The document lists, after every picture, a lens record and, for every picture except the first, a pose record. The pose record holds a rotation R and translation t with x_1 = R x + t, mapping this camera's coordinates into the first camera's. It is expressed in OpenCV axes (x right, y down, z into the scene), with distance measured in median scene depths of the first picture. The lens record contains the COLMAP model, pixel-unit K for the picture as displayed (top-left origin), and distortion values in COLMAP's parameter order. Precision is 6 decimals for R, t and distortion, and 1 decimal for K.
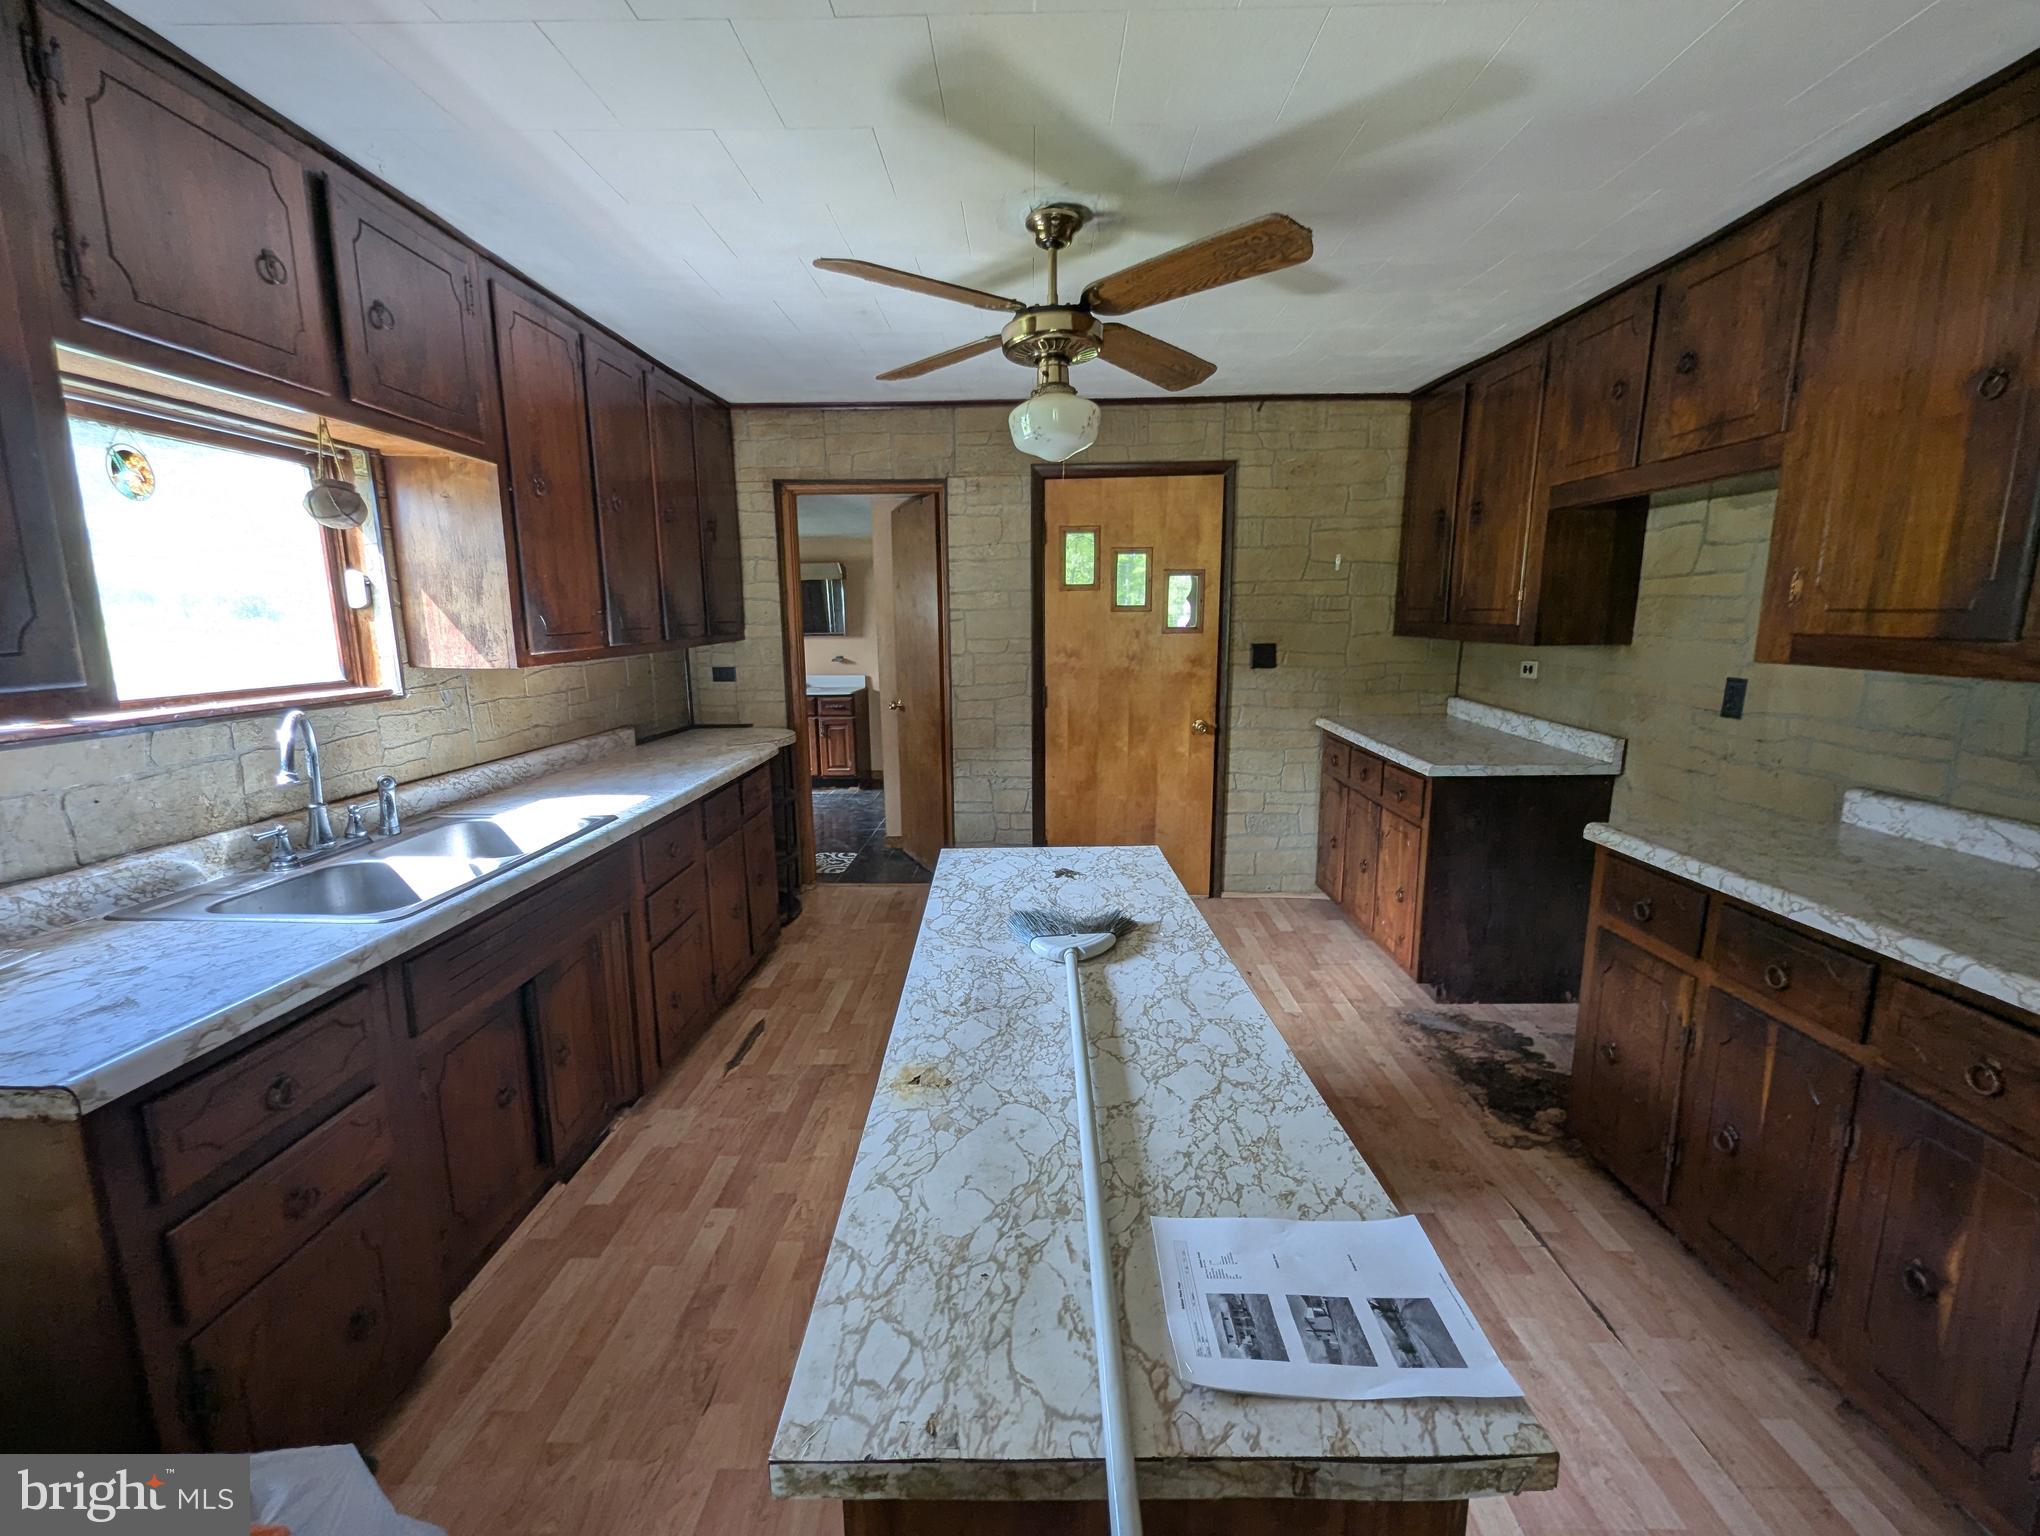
lens RADIAL K [[856.2, 0, 1007.5], [0, 856.2, 771.8], [0, 0, 1]] dist [0.003106, 0.000344]
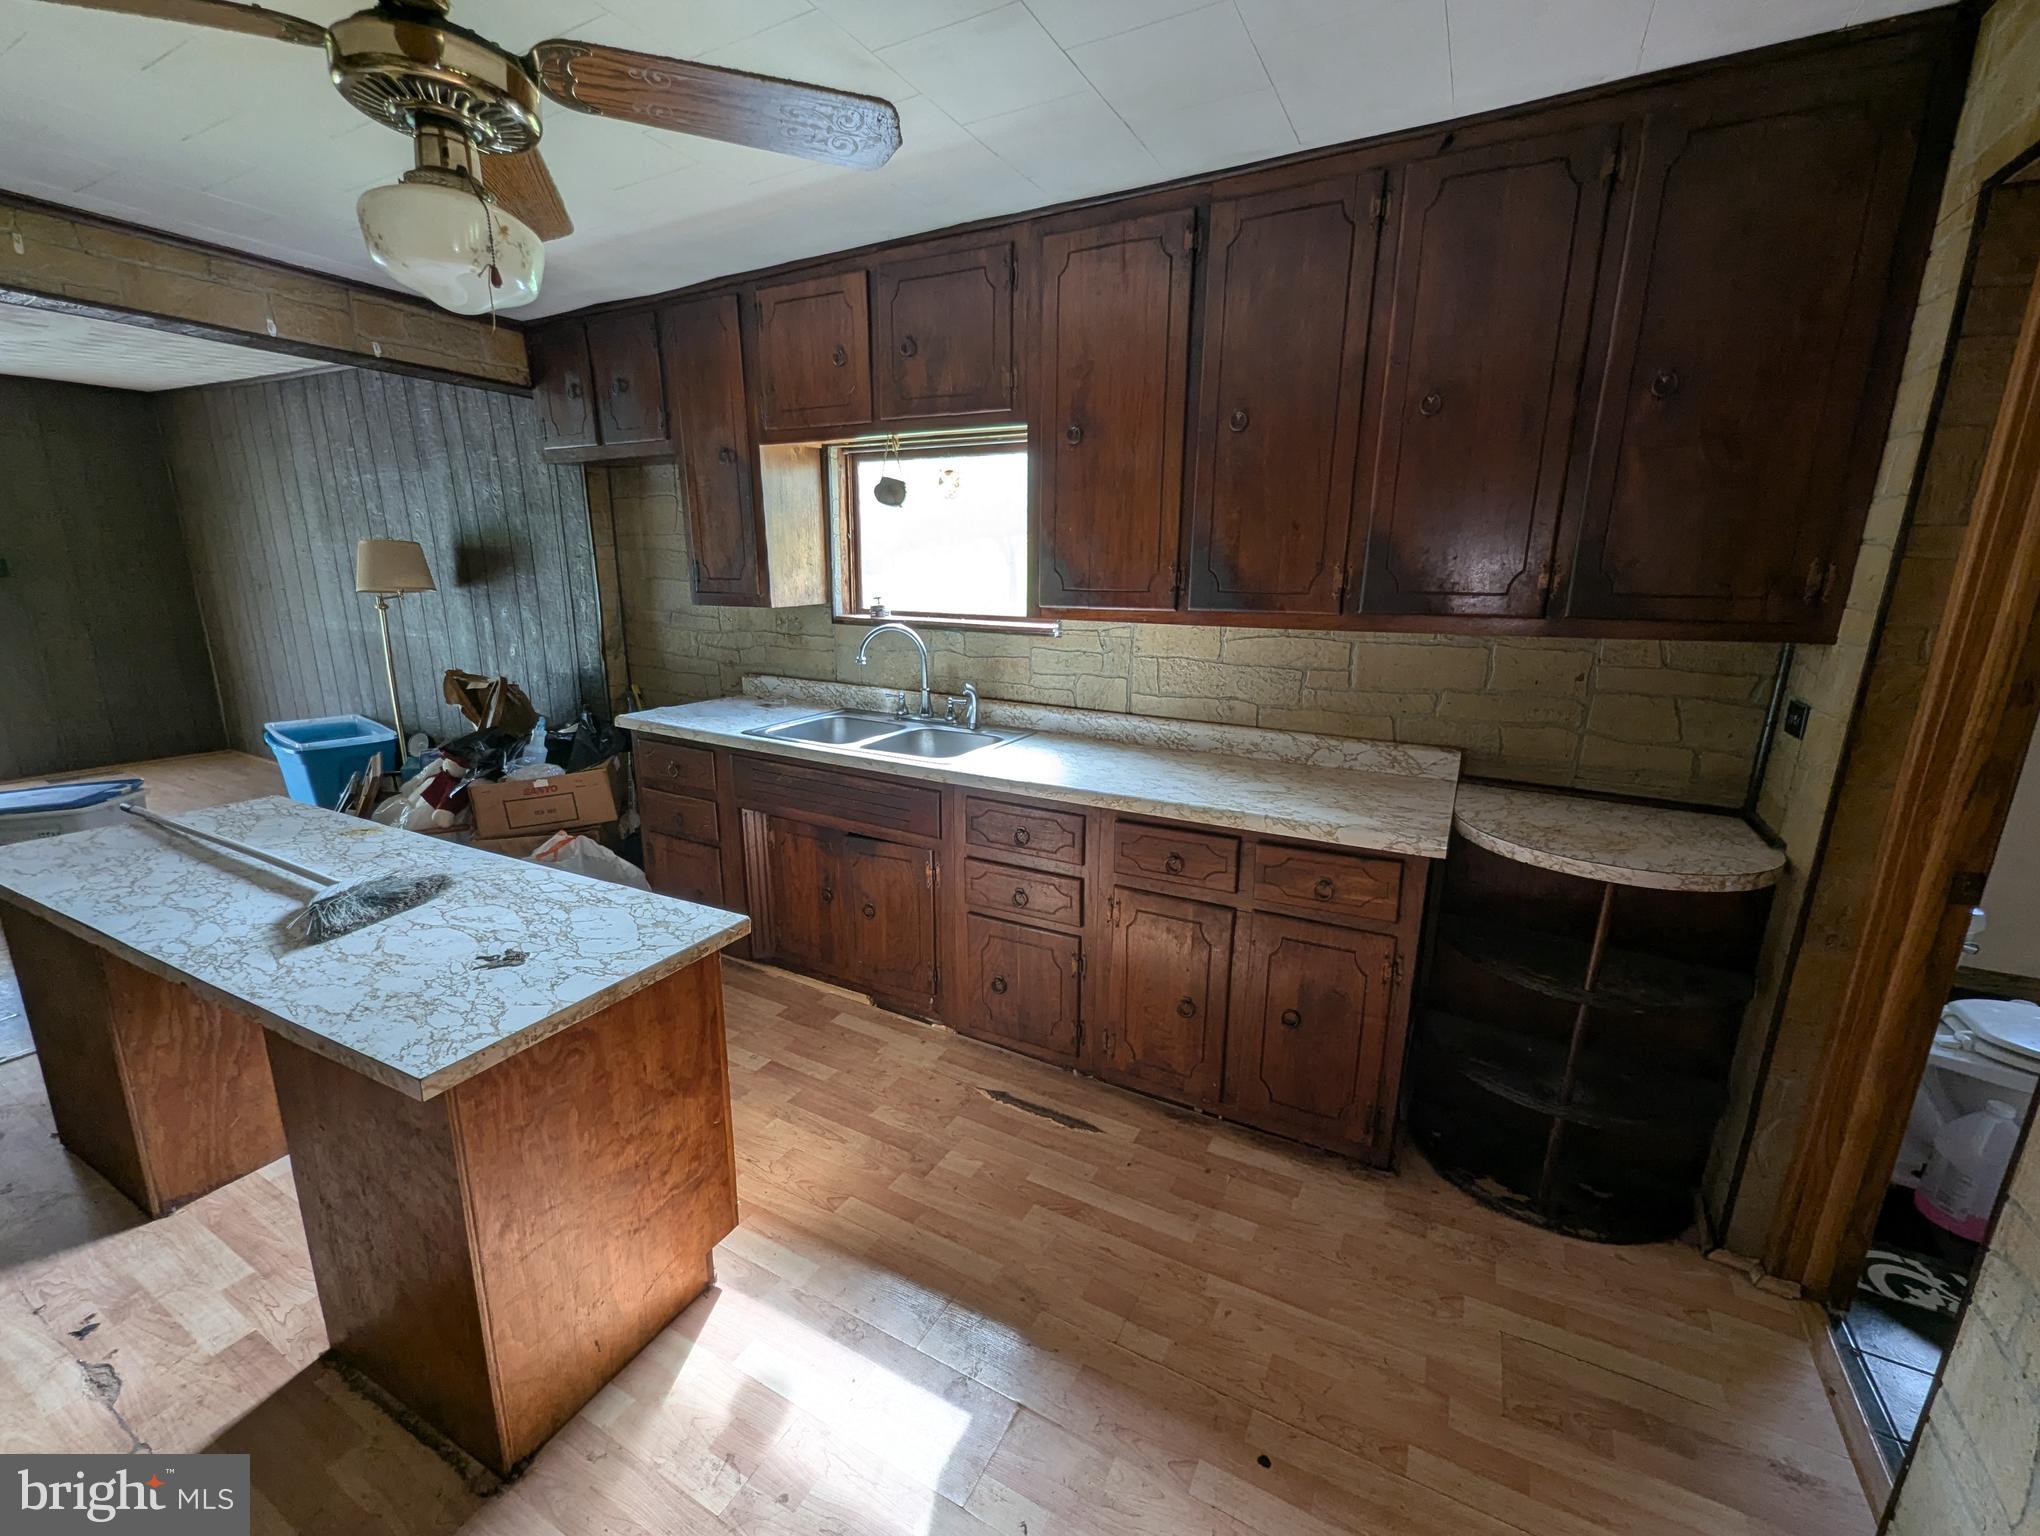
lens RADIAL K [[856.2, 0, 1007.5], [0, 856.2, 771.8], [0, 0, 1]] dist [0.003106, 0.000344]
pose [[-0.455891, 0.215333, -0.863594, 0.425602], [-0.171619, 0.930815, 0.322692, -0.296183], [0.873333, 0.295321, -0.387395, 1.511389]]
